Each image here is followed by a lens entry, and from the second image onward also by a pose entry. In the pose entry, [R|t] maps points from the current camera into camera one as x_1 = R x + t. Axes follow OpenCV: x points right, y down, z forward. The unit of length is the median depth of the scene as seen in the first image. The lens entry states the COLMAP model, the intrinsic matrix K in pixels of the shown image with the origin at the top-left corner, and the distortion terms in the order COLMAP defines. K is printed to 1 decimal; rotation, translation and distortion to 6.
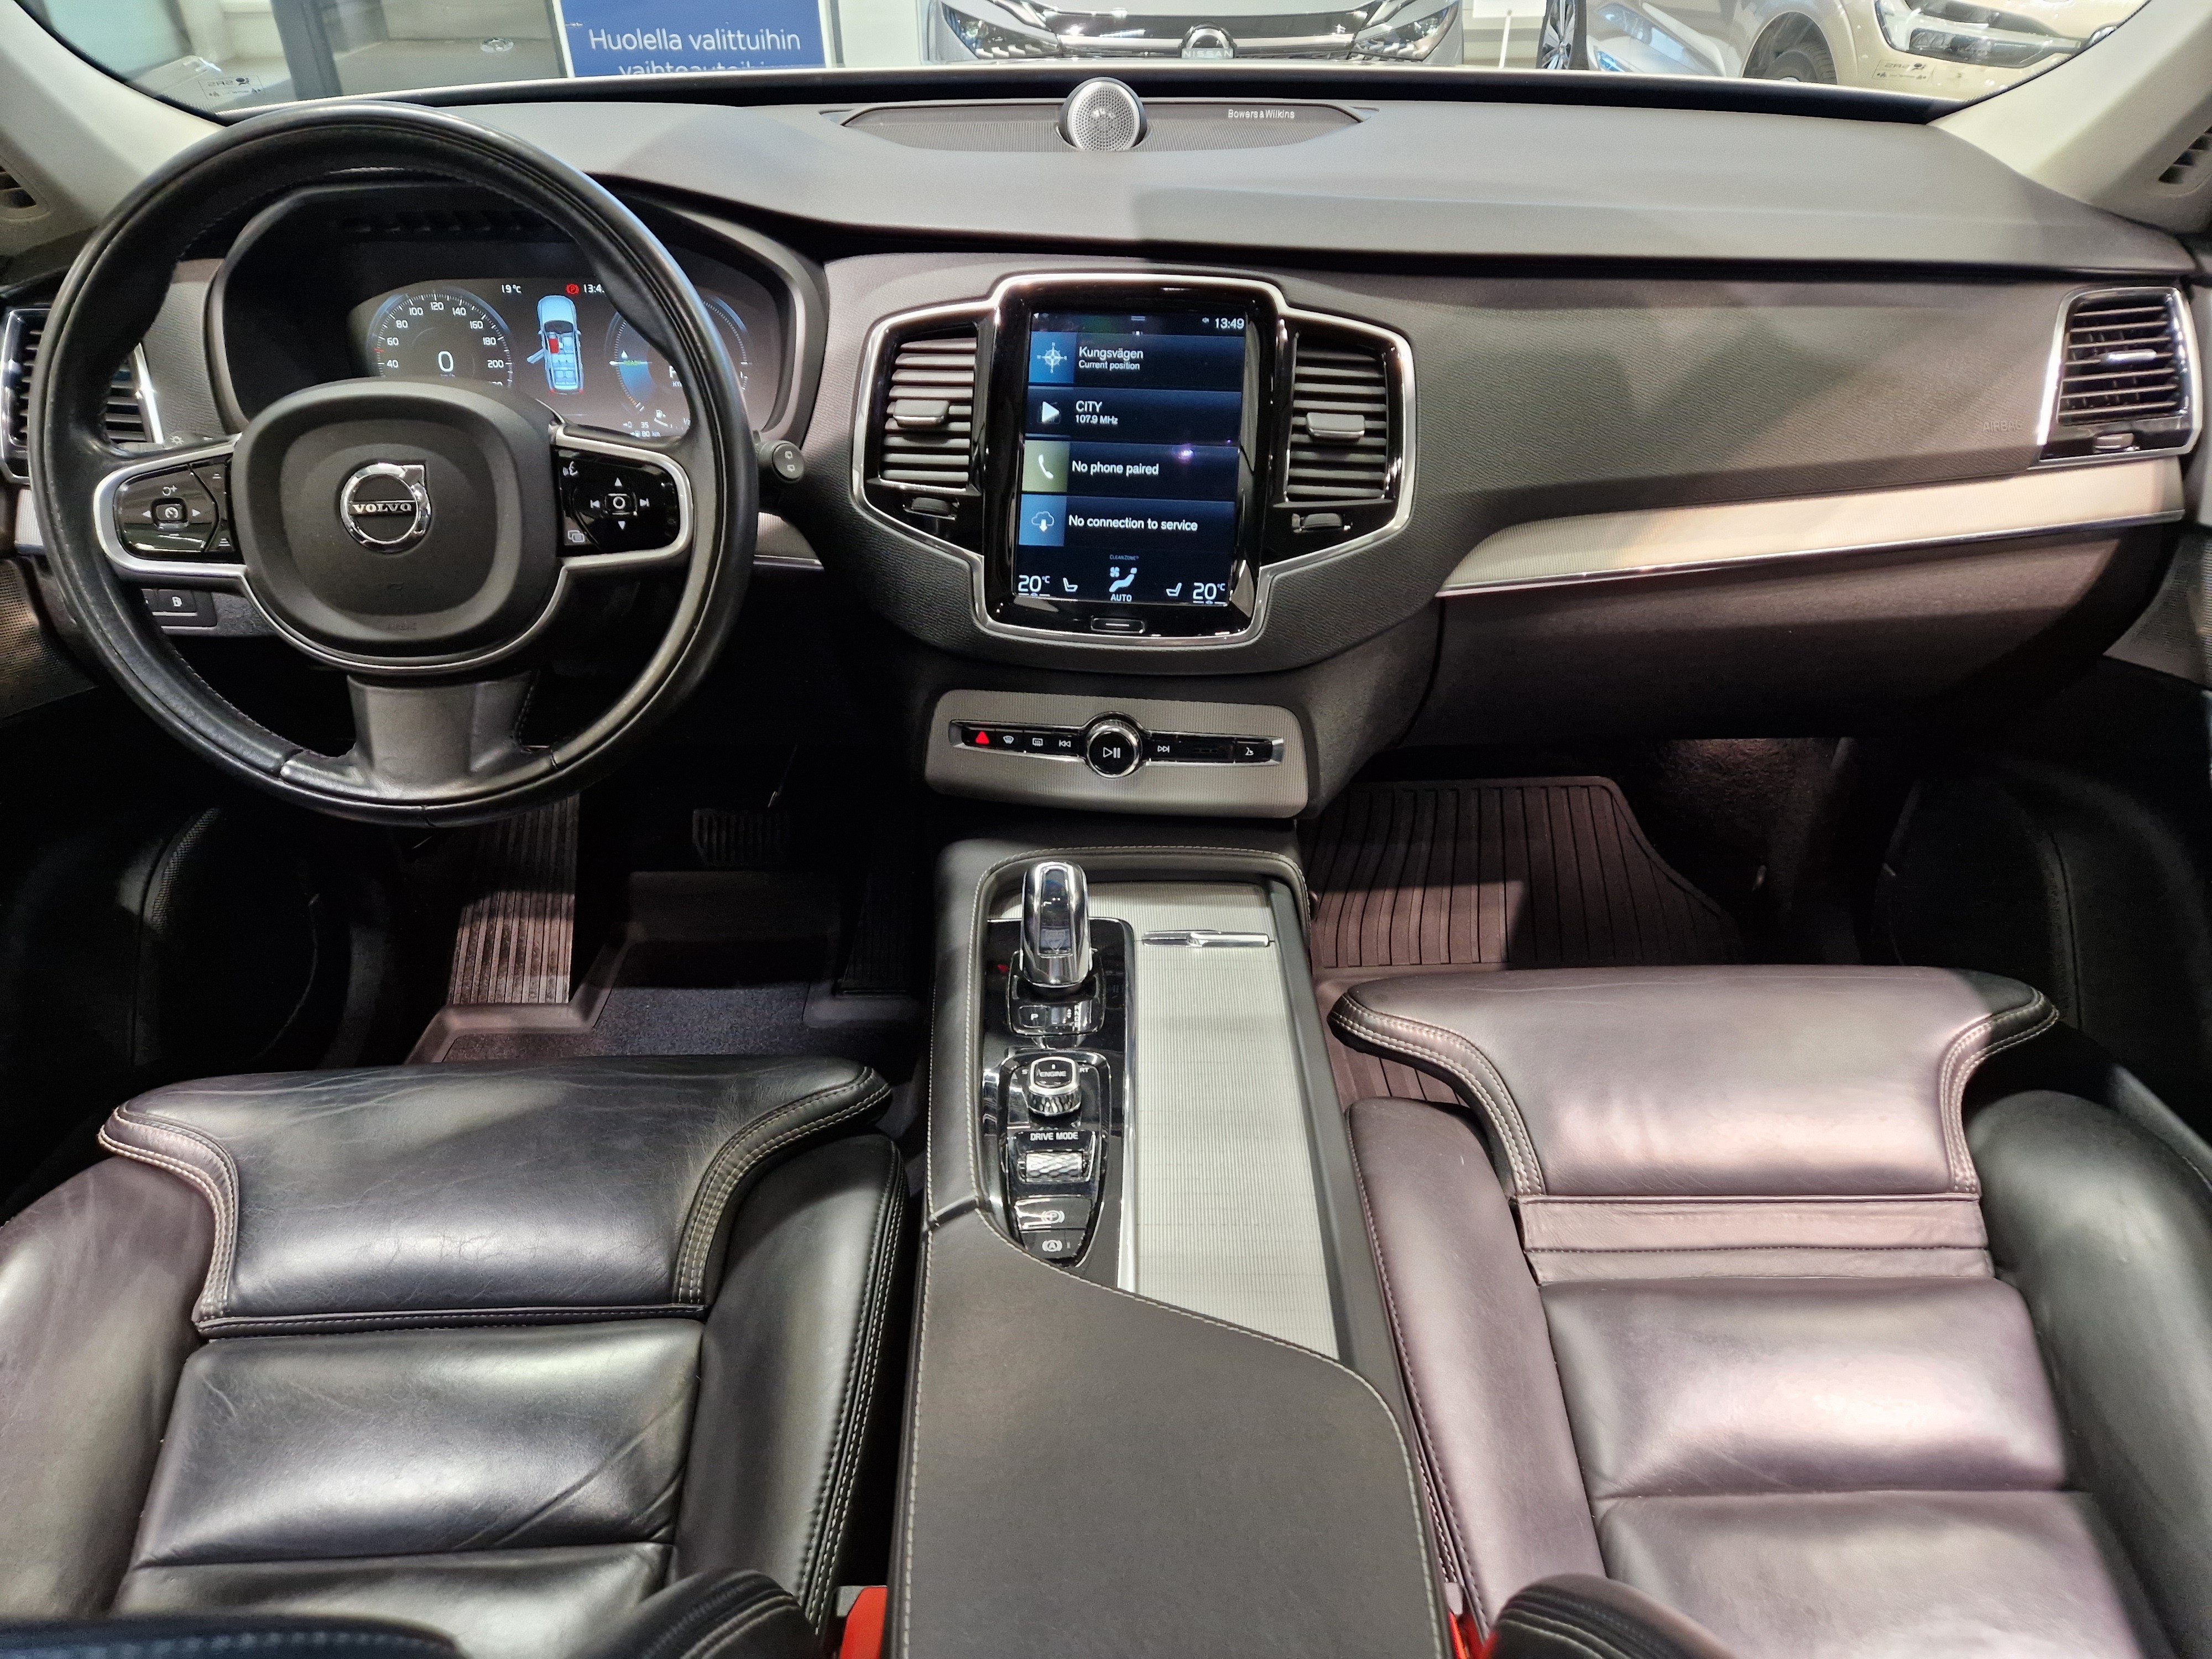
lens RADIAL K [[1454.3, 0, 1106.5], [0, 1454.3, 838.8], [0, 0, 1]] dist [0.028984, -0.009945]
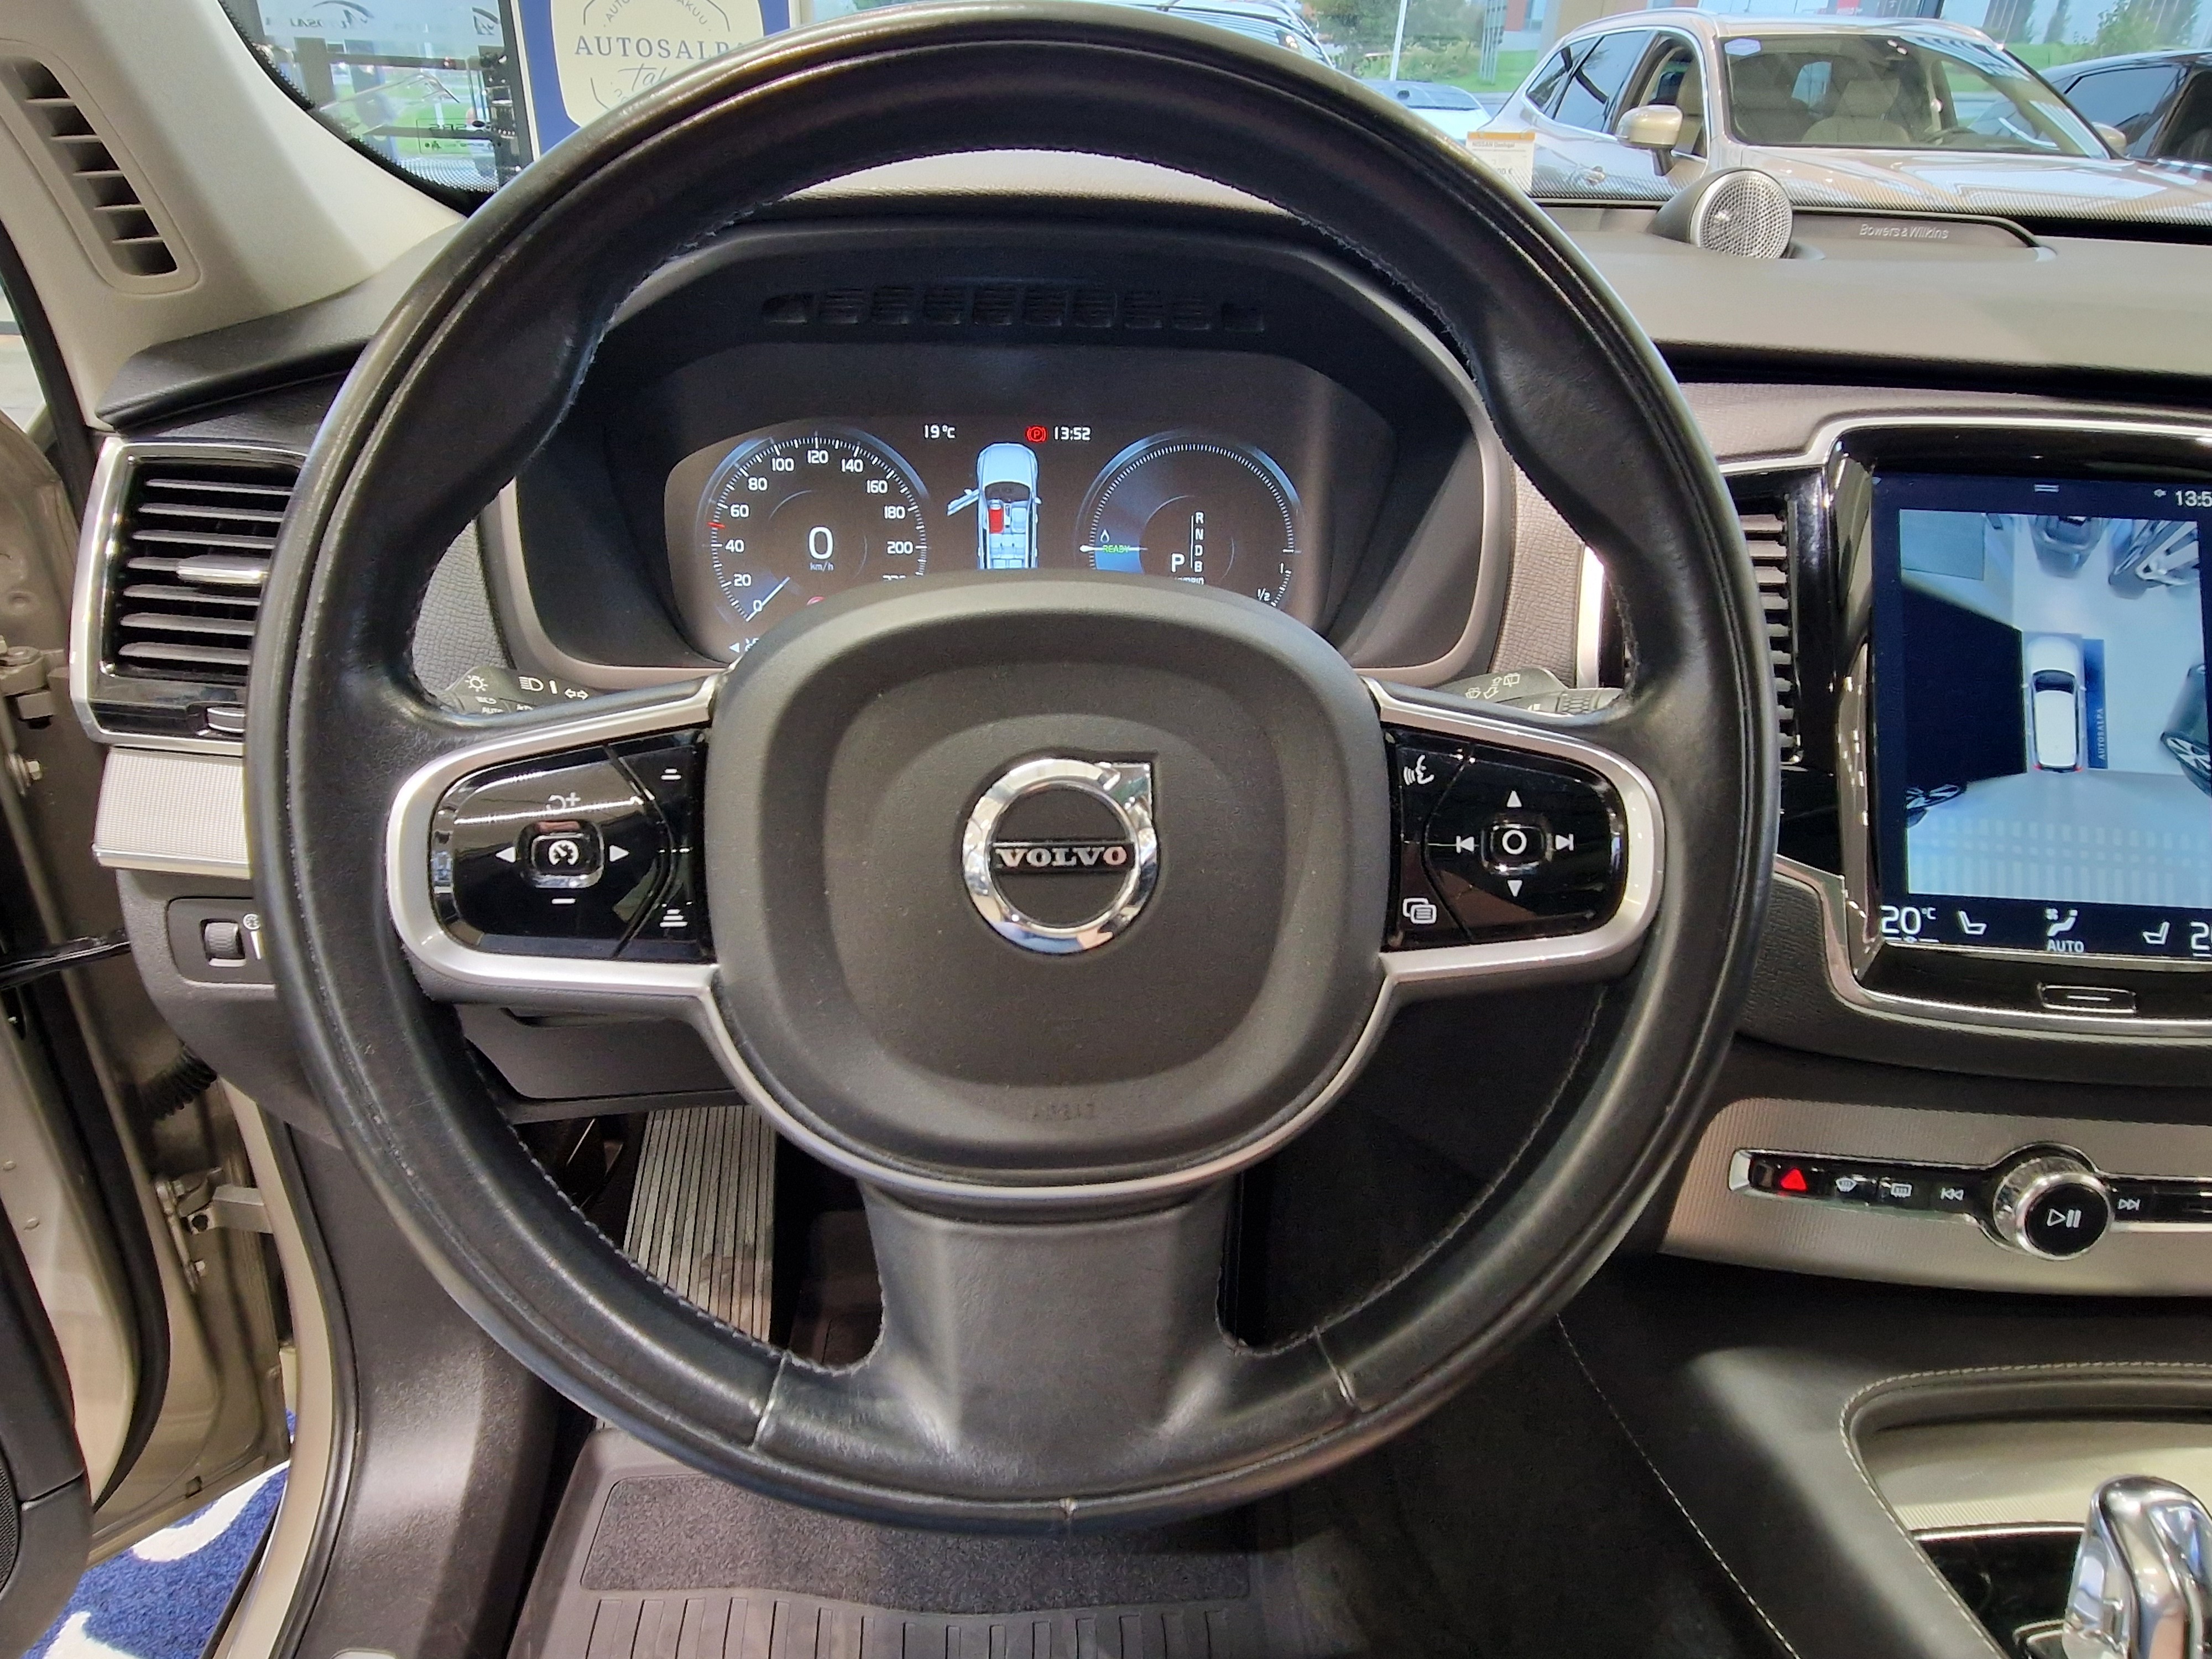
lens RADIAL K [[1389.7, 0, 1089.2], [0, 1389.7, 834.9], [0, 0, 1]] dist [0.006460, -0.000405]
pose [[0.997438, -0.001203, 0.071529, -0.408051], [0.008933, 0.994126, -0.107855, -0.149383], [-0.070979, 0.108218, 0.991590, 0.455085]]
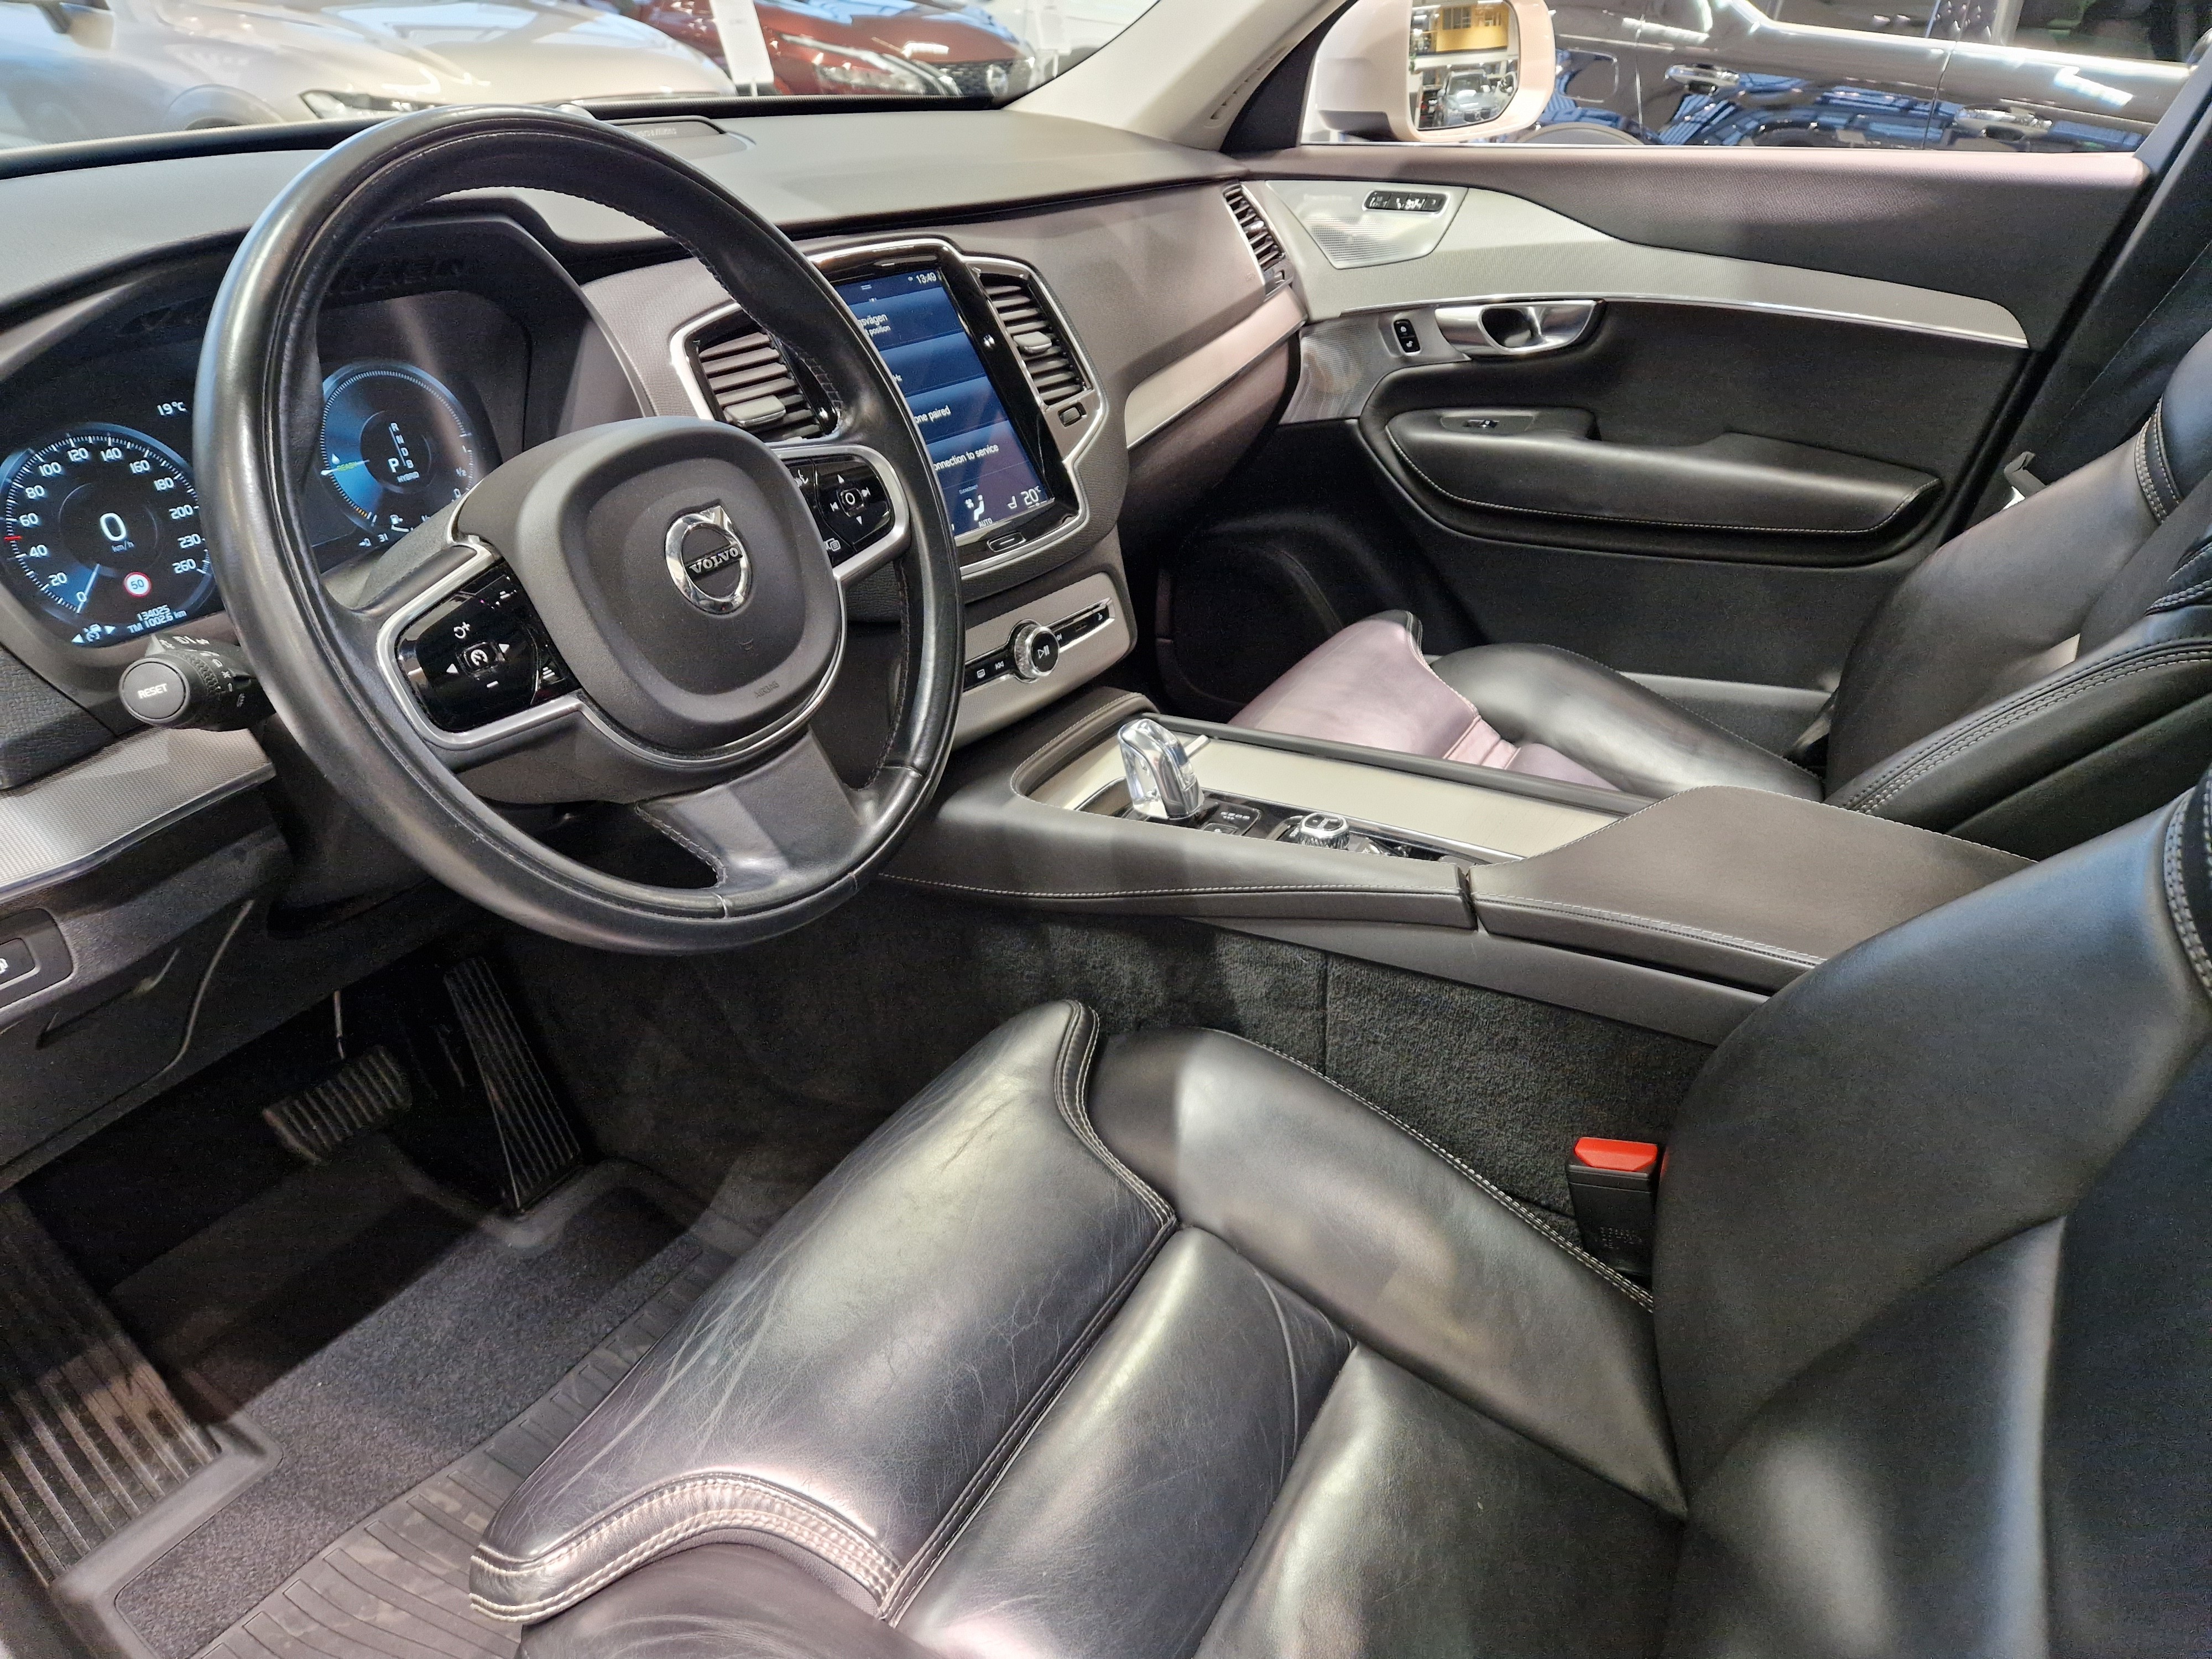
lens RADIAL K [[1489.2, 0, 1119.2], [0, 1489.2, 829.9], [0, 0, 1]] dist [0.000312, -0.002560]
pose [[0.522662, -0.421577, 0.741011, -0.846130], [0.465740, 0.869211, 0.166009, -0.100669], [-0.714081, 0.258352, 0.650648, 0.246472]]
